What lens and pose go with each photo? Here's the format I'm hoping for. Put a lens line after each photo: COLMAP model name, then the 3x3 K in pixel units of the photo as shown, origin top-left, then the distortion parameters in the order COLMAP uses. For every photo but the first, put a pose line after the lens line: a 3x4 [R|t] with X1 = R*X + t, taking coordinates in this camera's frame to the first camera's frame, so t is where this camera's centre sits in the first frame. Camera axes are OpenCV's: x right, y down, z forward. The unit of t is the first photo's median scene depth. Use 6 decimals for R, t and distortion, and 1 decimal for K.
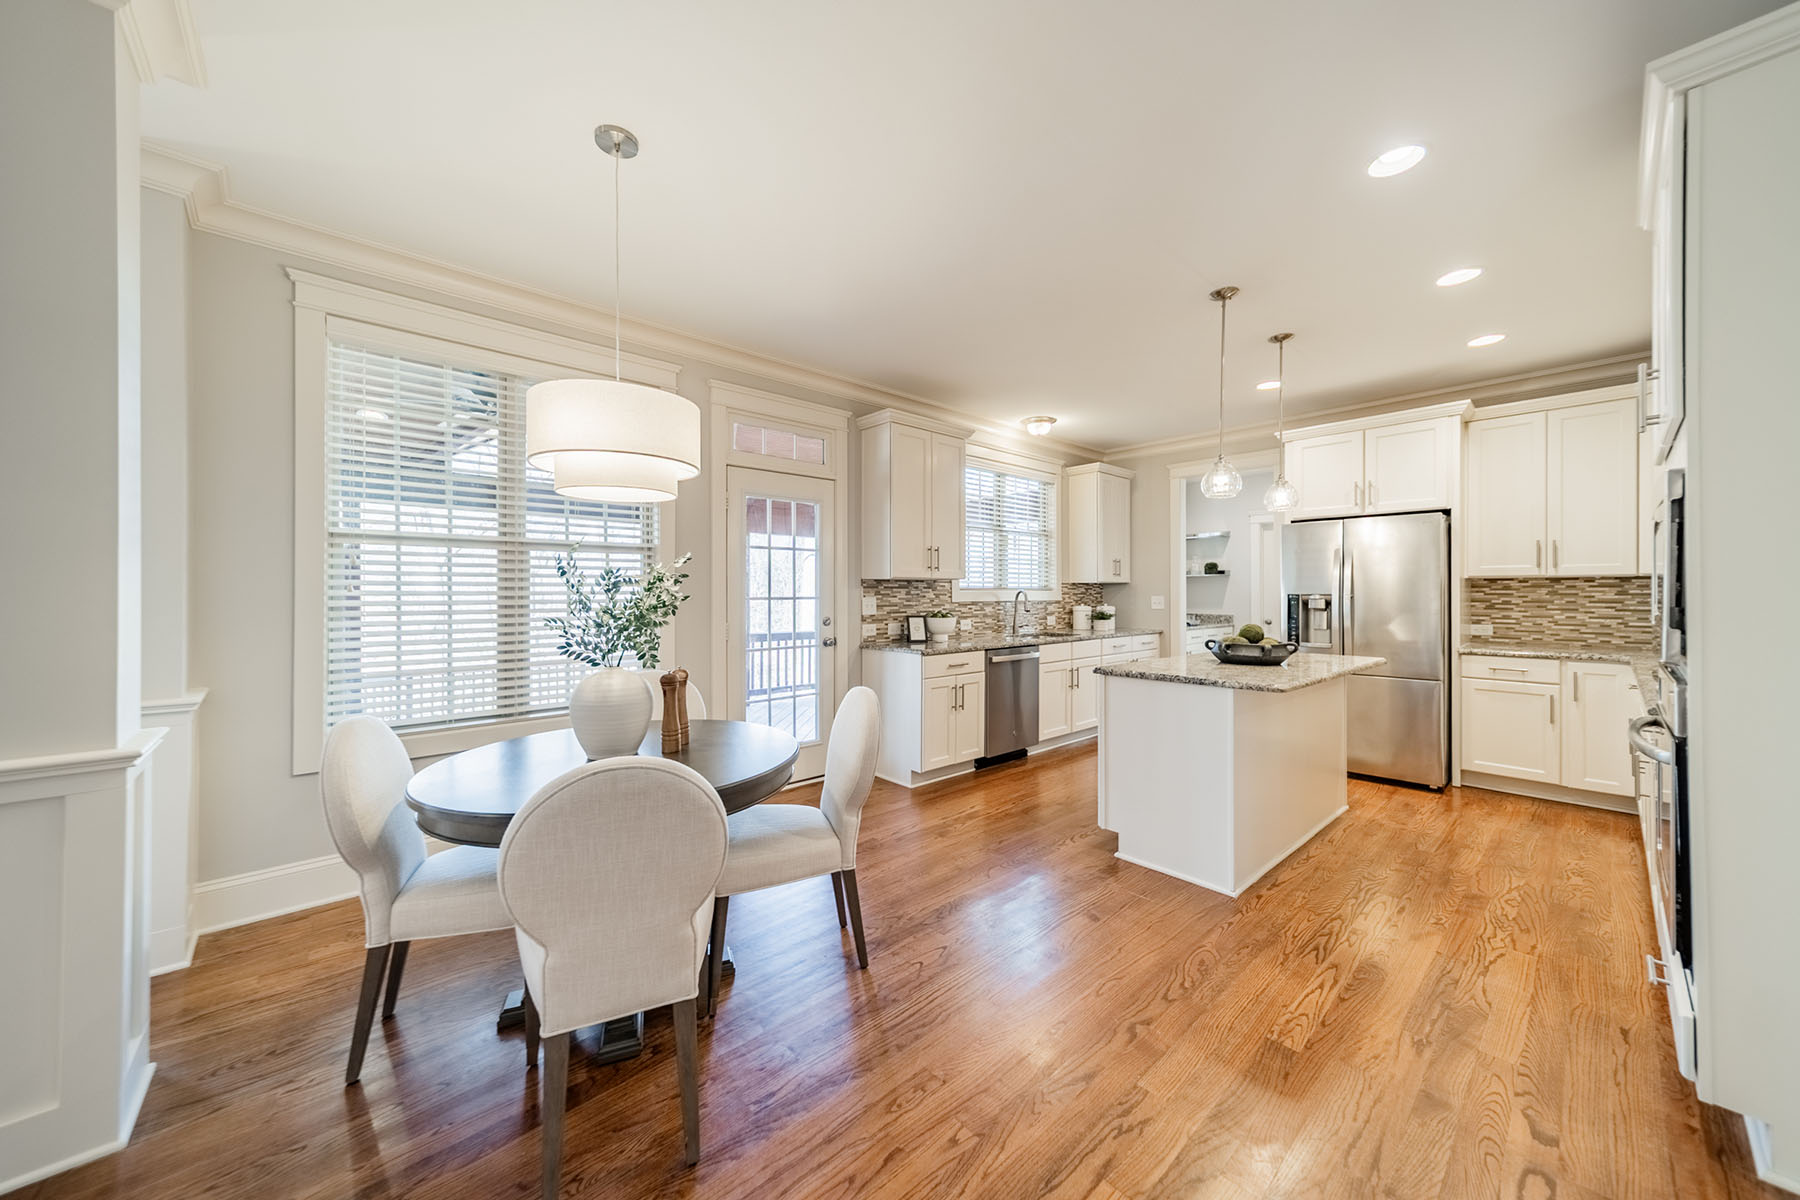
lens RADIAL K [[634.7, 0, 903.4], [0, 634.7, 587.2], [0, 0, 1]] dist [0.006723, 0.000084]
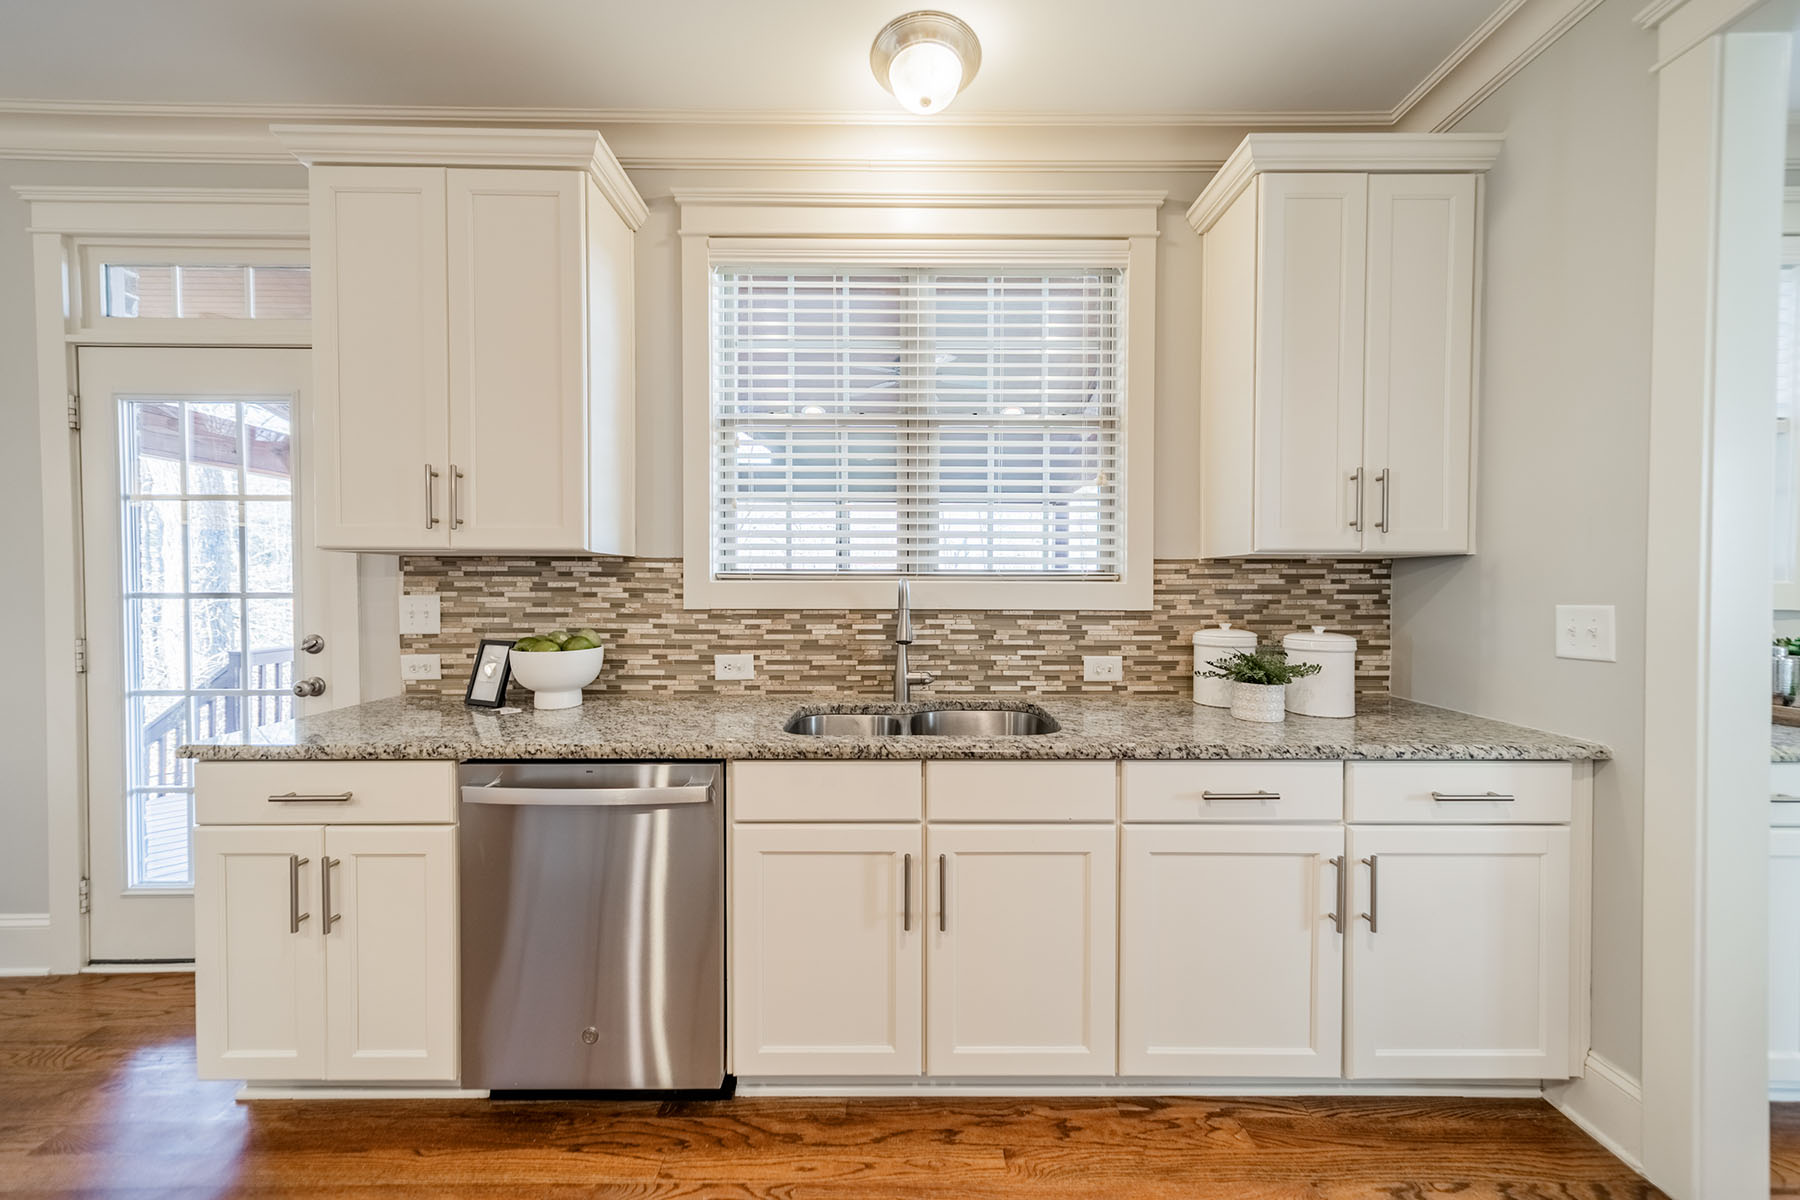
lens RADIAL K [[634.7, 0, 900.6], [0, 634.7, 597.3], [0, 0, 1]] dist [0.006723, 0.000084]
pose [[0.745764, 0.015161, -0.666038, 0.507524], [0.002182, 0.999680, 0.025198, 0.006693], [0.666207, -0.020245, 0.745492, 0.889765]]
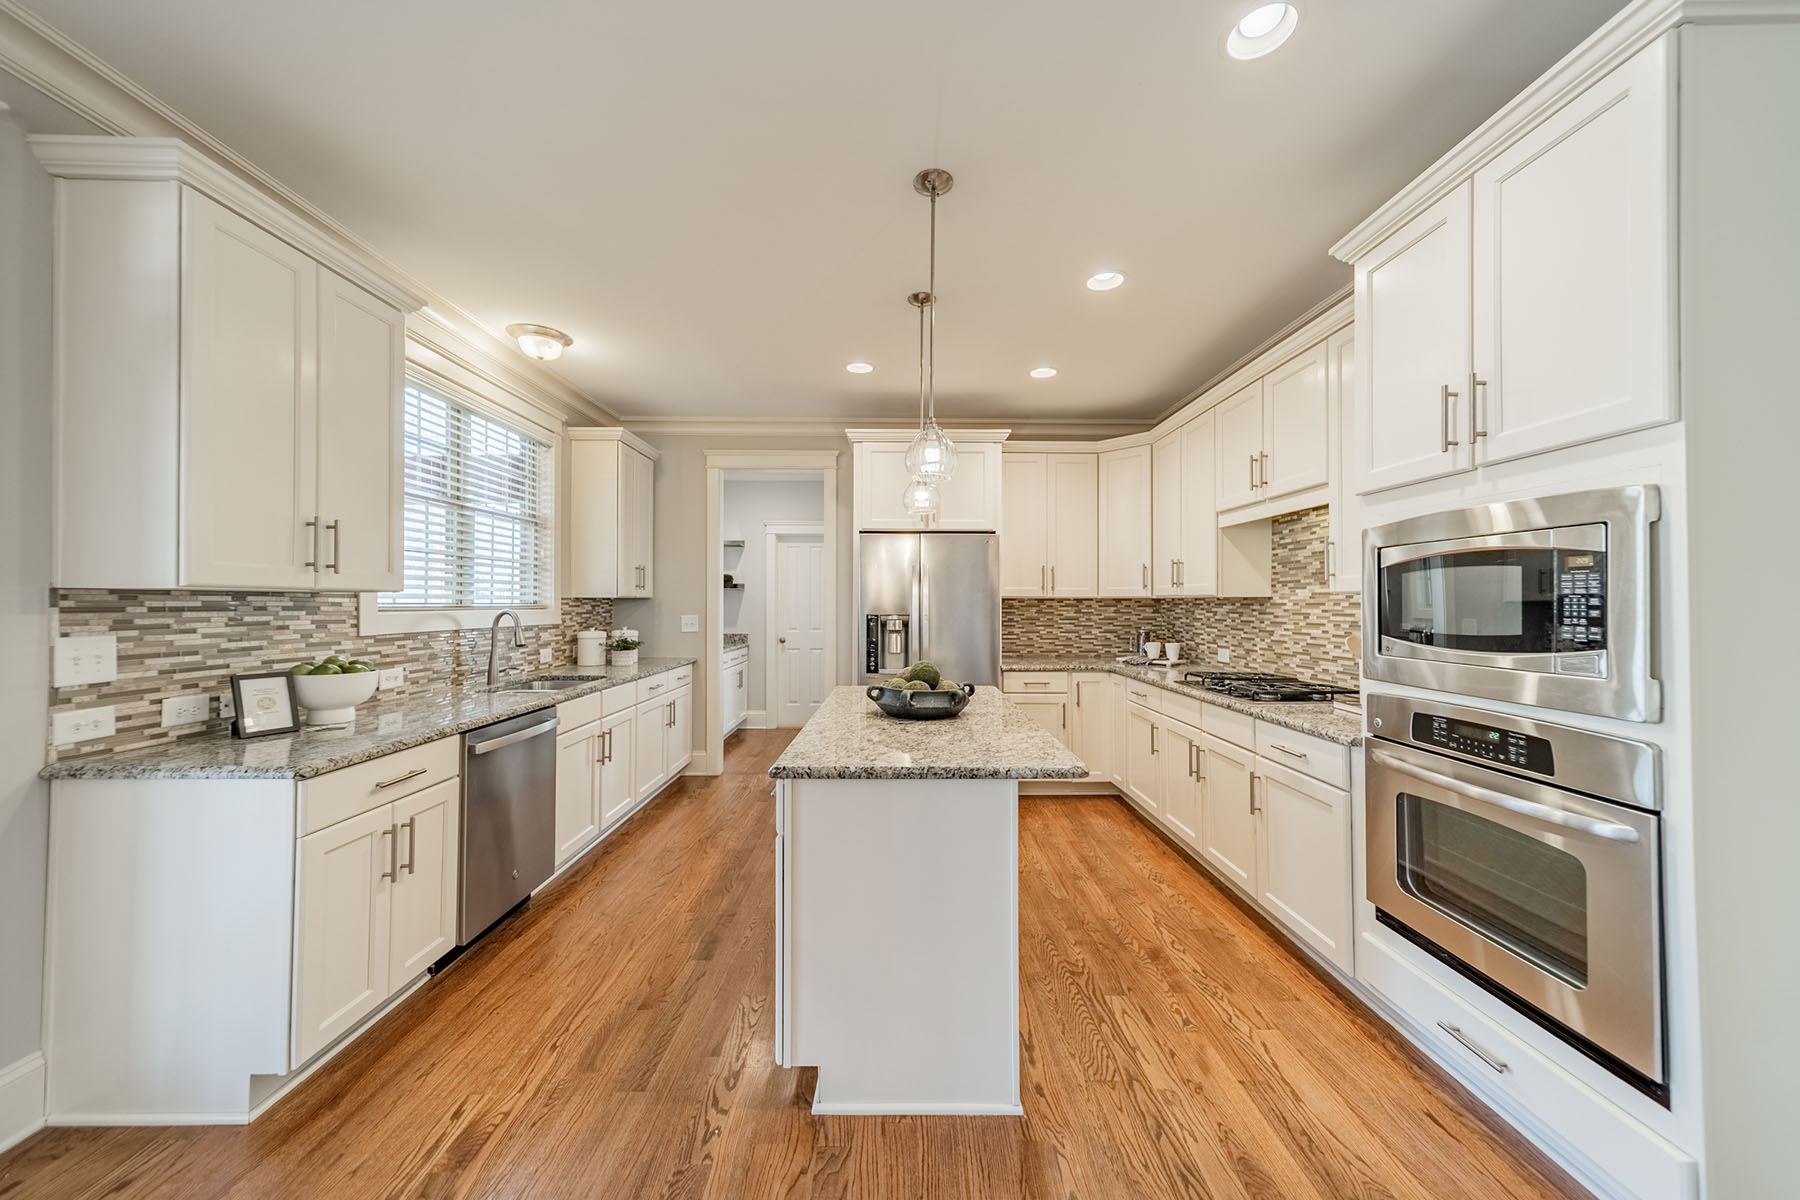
lens RADIAL K [[634.7, 0, 898.8], [0, 634.7, 598.1], [0, 0, 1]] dist [0.006723, 0.000084]
pose [[0.665790, 0.007788, 0.746099, -0.017408], [-0.008241, 0.999961, -0.003084, -0.009456], [-0.746094, -0.004096, 0.665828, 0.394266]]
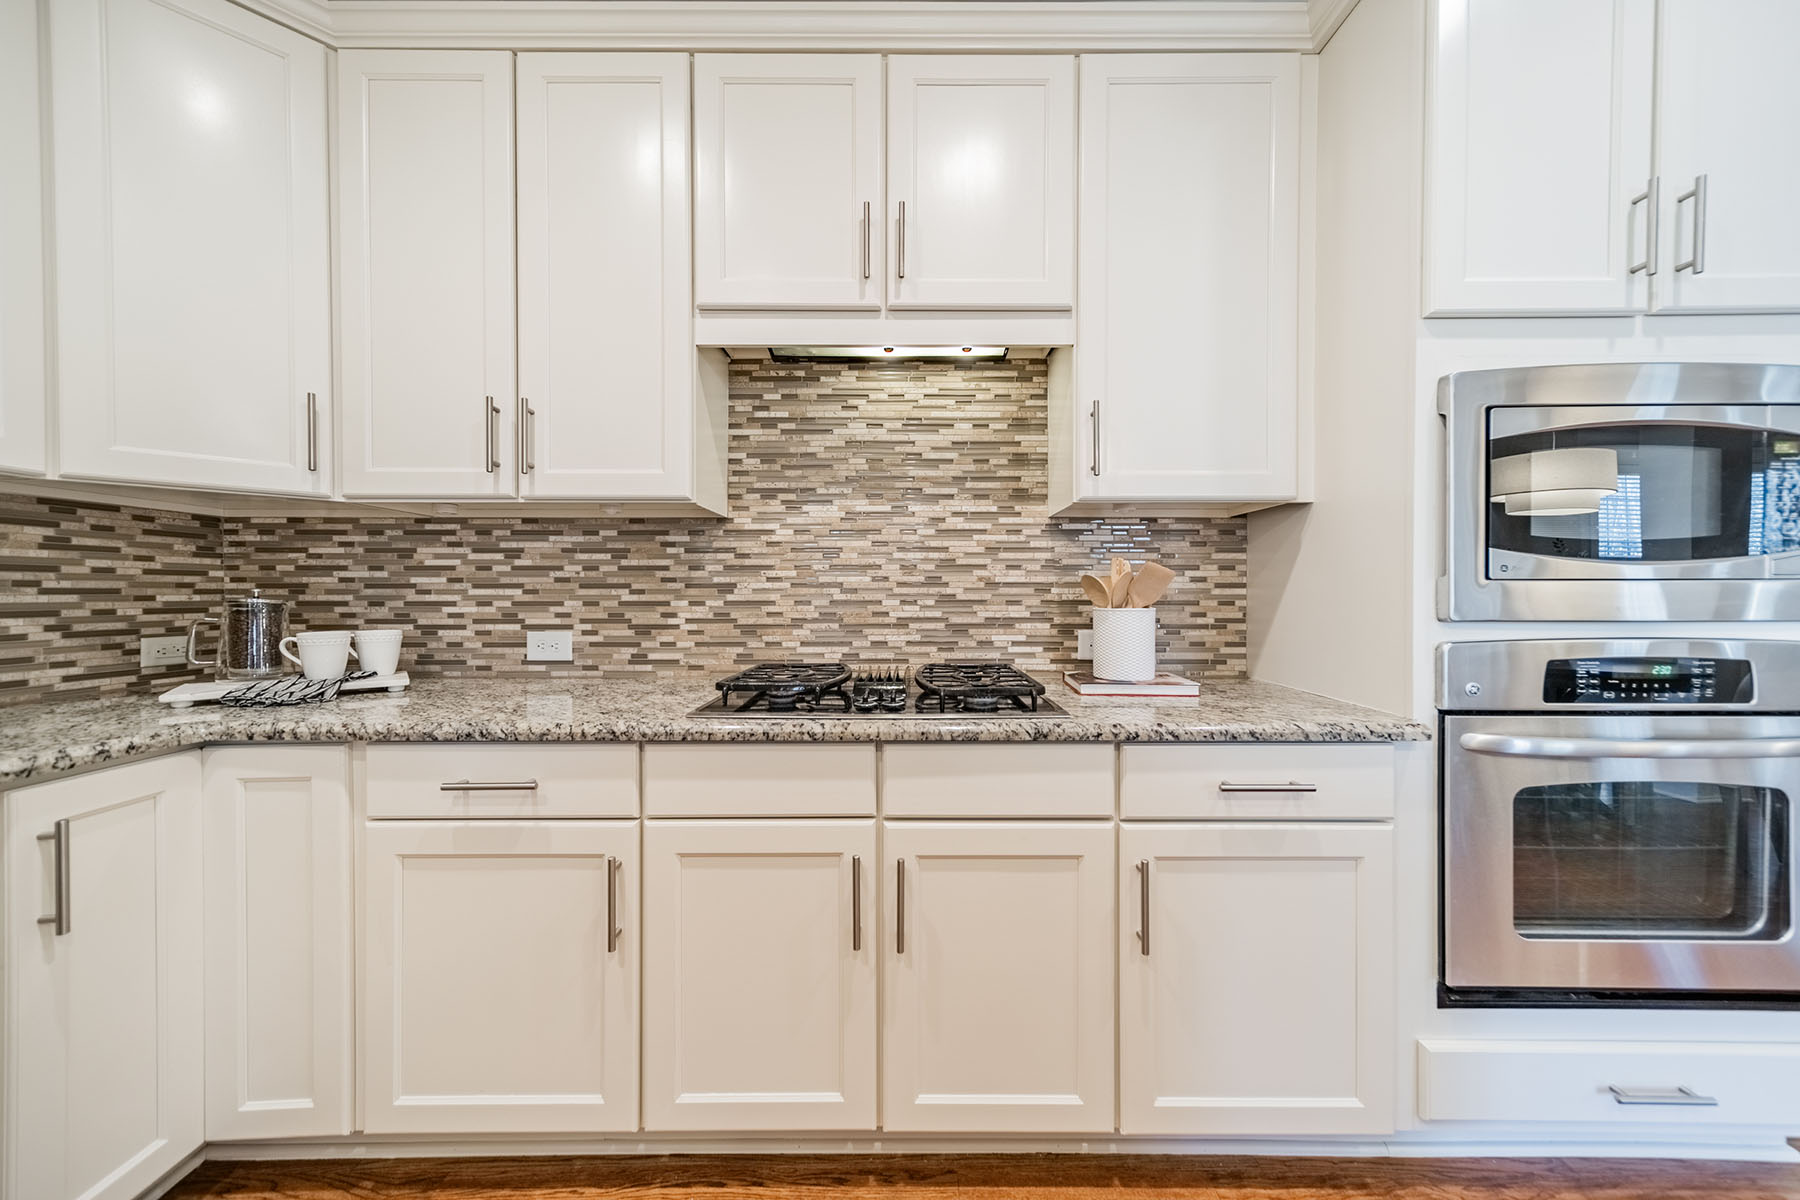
lens RADIAL K [[634.7, 0, 904.3], [0, 634.7, 596.9], [0, 0, 1]] dist [0.006723, 0.000084]
pose [[-0.739622, -0.001780, 0.673021, 0.508694], [-0.004633, 0.999986, -0.002447, 0.033081], [-0.673007, -0.004928, -0.739620, 0.791354]]
